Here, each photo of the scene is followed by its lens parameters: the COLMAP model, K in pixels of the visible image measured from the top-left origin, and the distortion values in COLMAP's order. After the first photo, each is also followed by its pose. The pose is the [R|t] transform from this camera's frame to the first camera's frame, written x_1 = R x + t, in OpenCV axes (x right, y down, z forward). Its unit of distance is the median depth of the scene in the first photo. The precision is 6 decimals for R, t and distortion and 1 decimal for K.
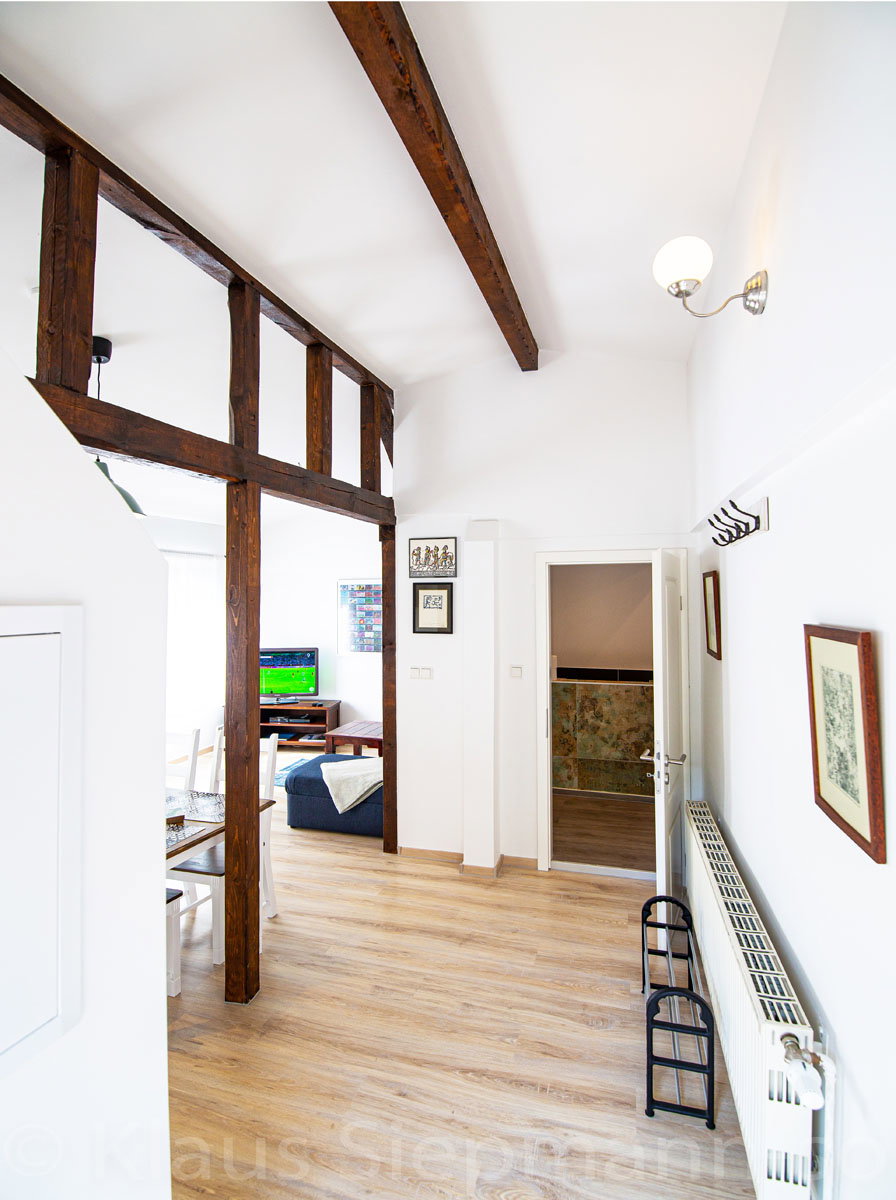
lens RADIAL K [[566.1, 0, 450.3], [0, 566.1, 591.5], [0, 0, 1]] dist [0.002514, 0.000122]
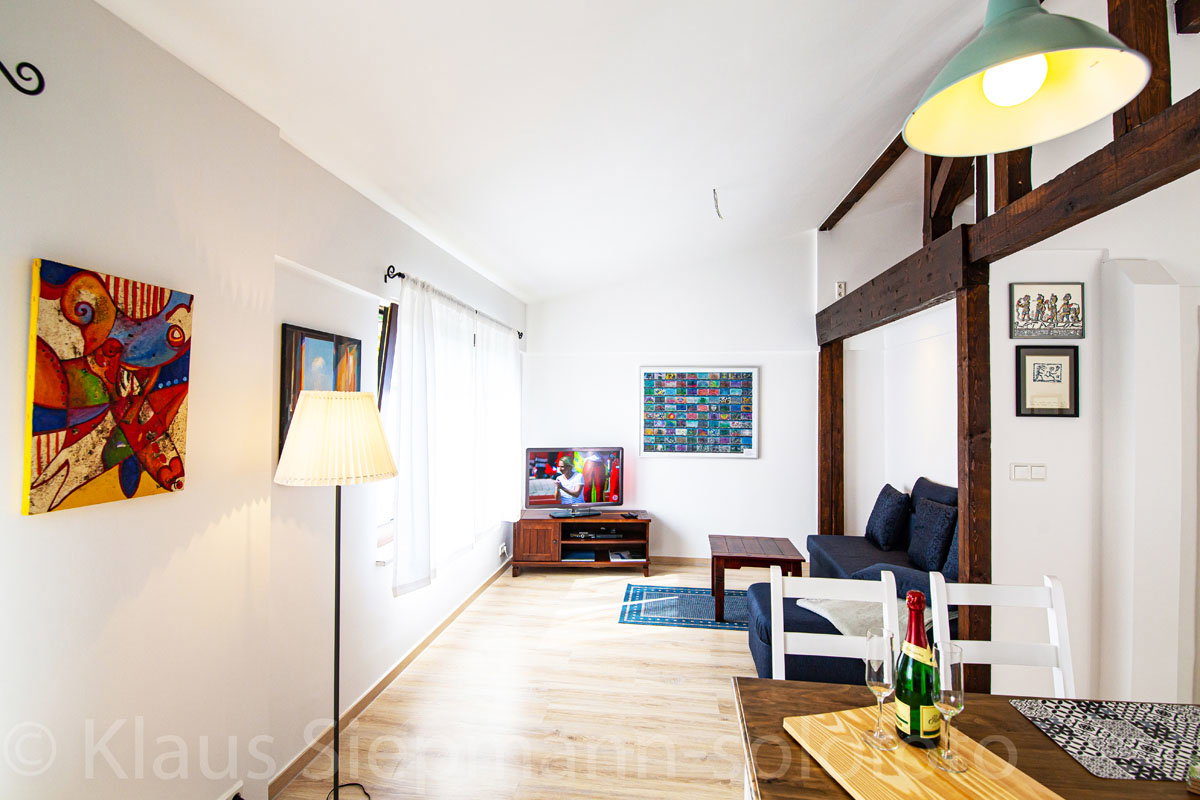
lens RADIAL K [[517.7, 0, 605.1], [0, 517.7, 403.7], [0, 0, 1]] dist [-0.002773, -0.000241]
pose [[0.984864, 0.012727, 0.172859, -0.688214], [-0.012562, 0.999919, -0.002045, 0.065722], [-0.172871, -0.000158, 0.984945, 0.452572]]
